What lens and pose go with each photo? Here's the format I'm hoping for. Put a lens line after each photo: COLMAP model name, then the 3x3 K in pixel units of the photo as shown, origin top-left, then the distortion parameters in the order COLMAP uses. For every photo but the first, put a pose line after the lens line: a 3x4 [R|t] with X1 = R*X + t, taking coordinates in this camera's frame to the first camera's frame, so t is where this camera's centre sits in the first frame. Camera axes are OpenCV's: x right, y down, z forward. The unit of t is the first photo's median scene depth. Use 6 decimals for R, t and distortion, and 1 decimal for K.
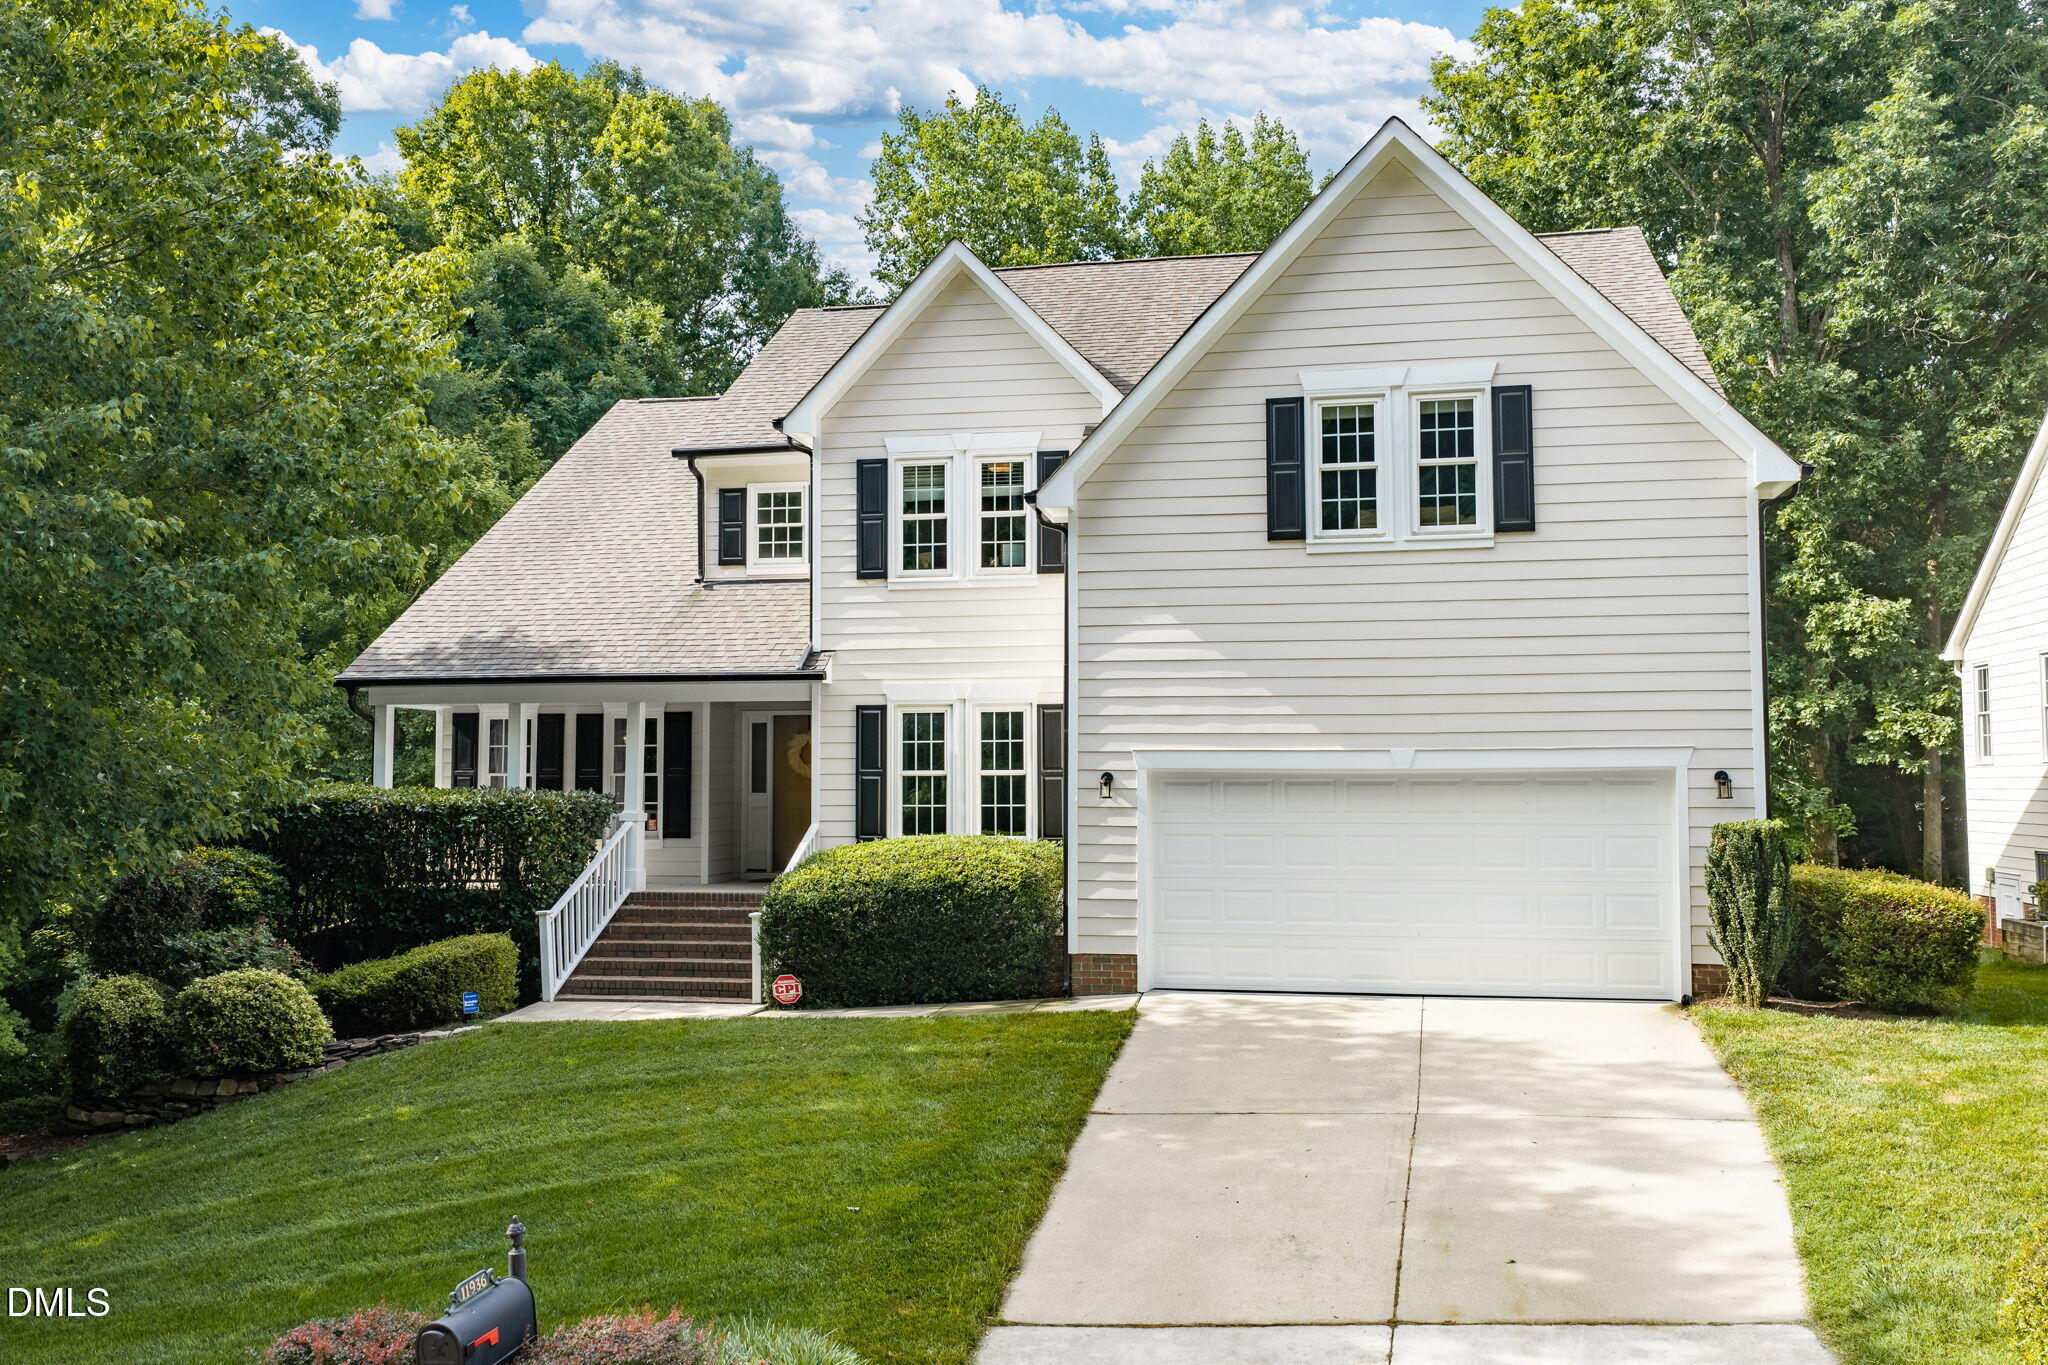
lens RADIAL K [[1692.7, 0, 1031.6], [0, 1692.7, 690.4], [0, 0, 1]] dist [0.011348, -0.012916]
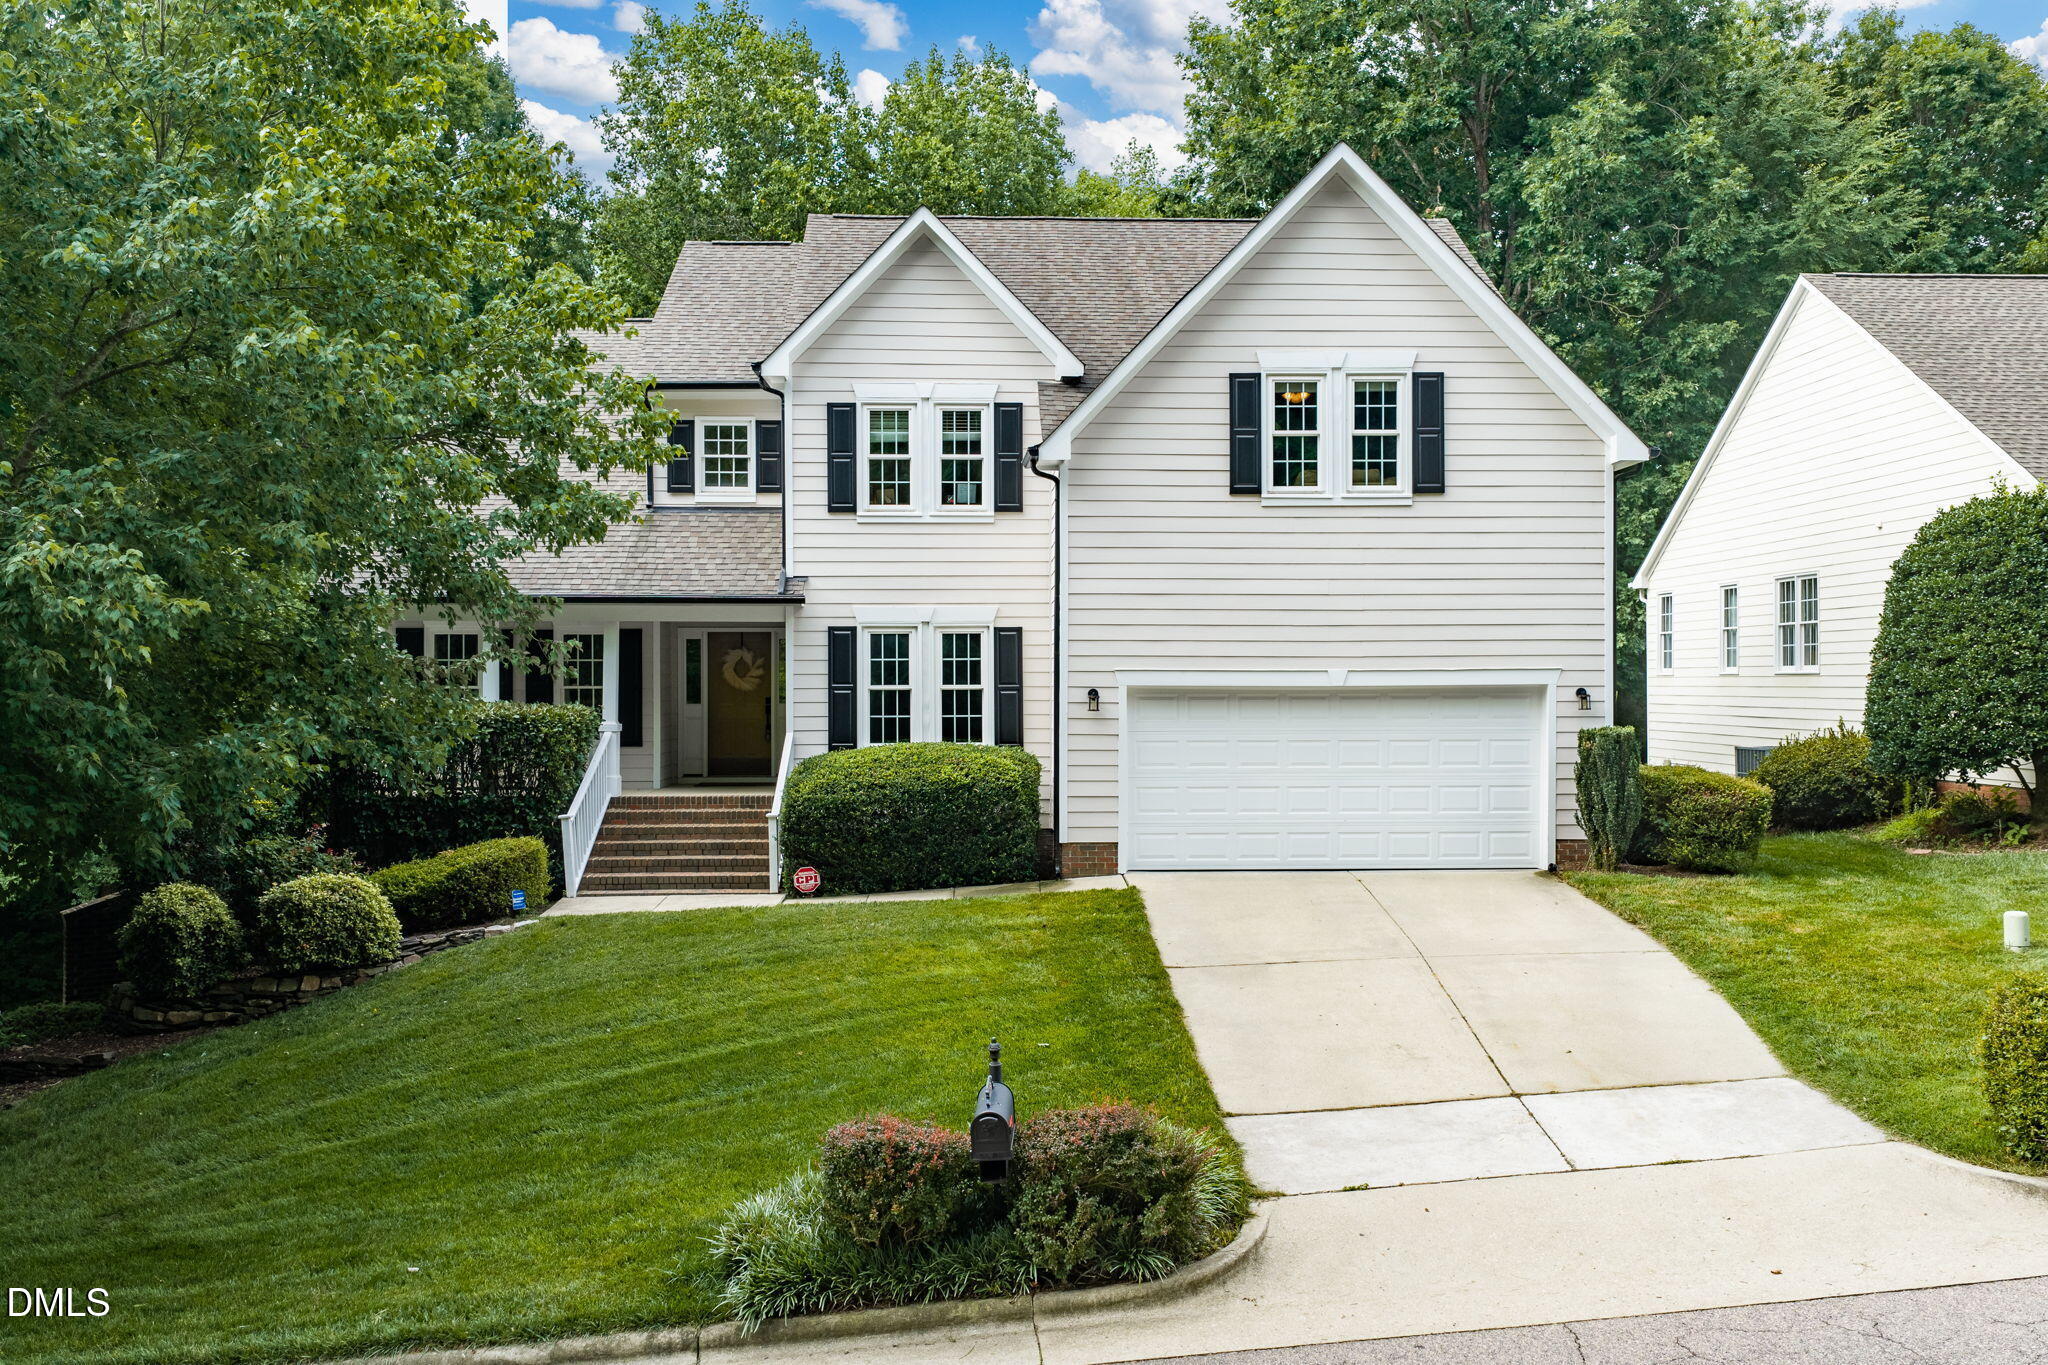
lens RADIAL K [[1692.7, 0, 1031.6], [0, 1692.7, 690.4], [0, 0, 1]] dist [0.011348, -0.012916]
pose [[0.973670, -0.001464, 0.227958, -0.251573], [-0.012316, 0.998181, 0.059018, -0.018078], [-0.227629, -0.060272, 0.971881, -0.123573]]
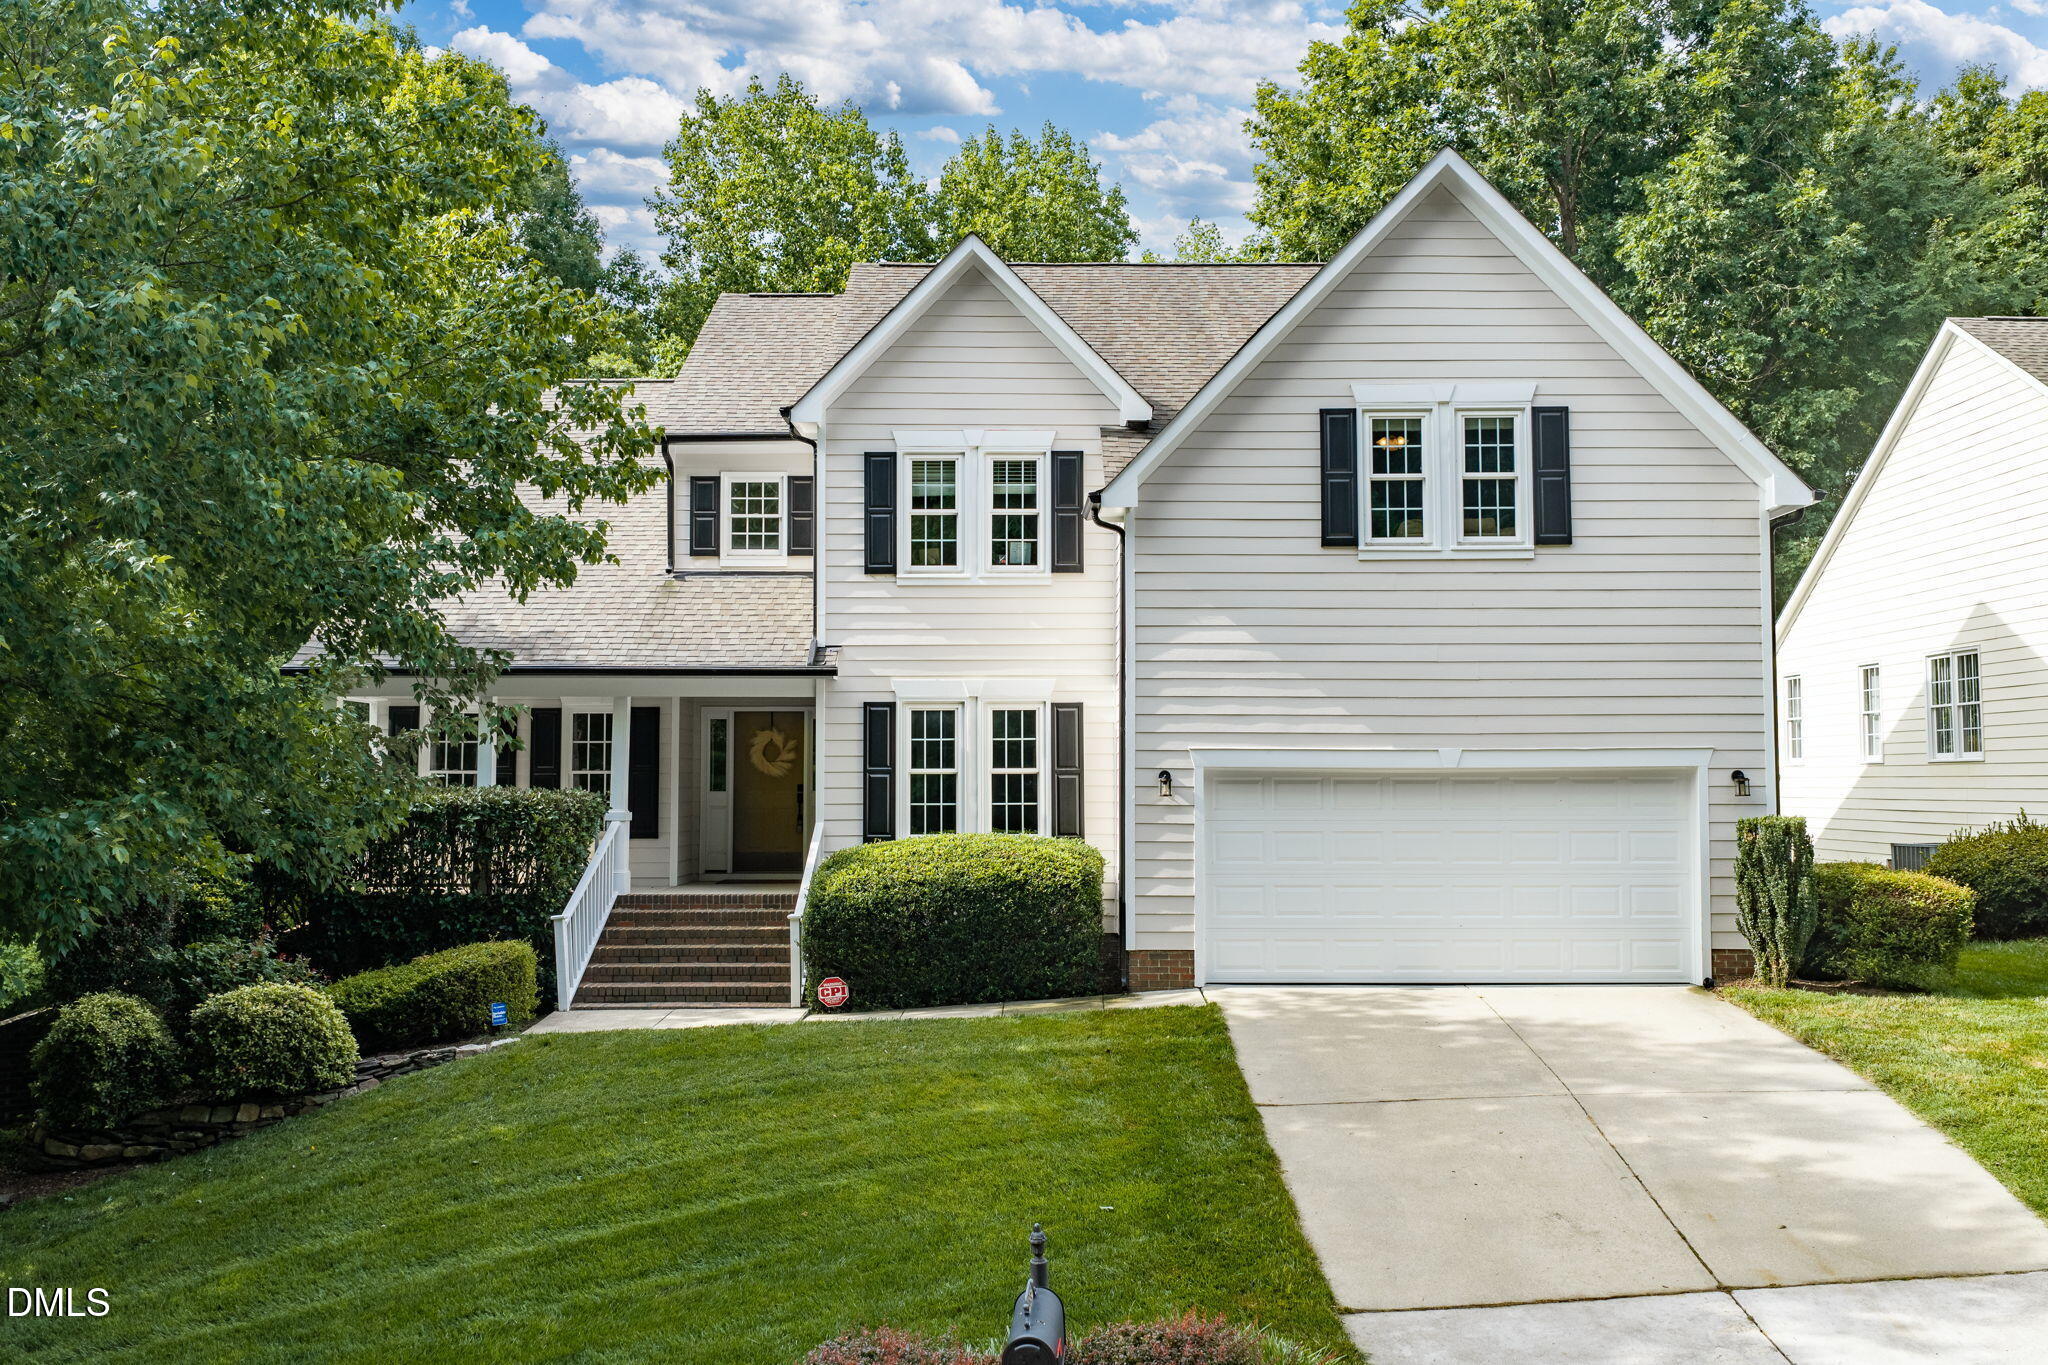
lens RADIAL K [[1689.8, 0, 1029.7], [0, 1689.8, 689.1], [0, 0, 1]] dist [0.009711, -0.009862]
pose [[0.982026, 0.011057, 0.188420, -0.215116], [-0.010998, 0.999939, -0.001359, 0.001772], [-0.188424, -0.000738, 0.982088, 0.020914]]
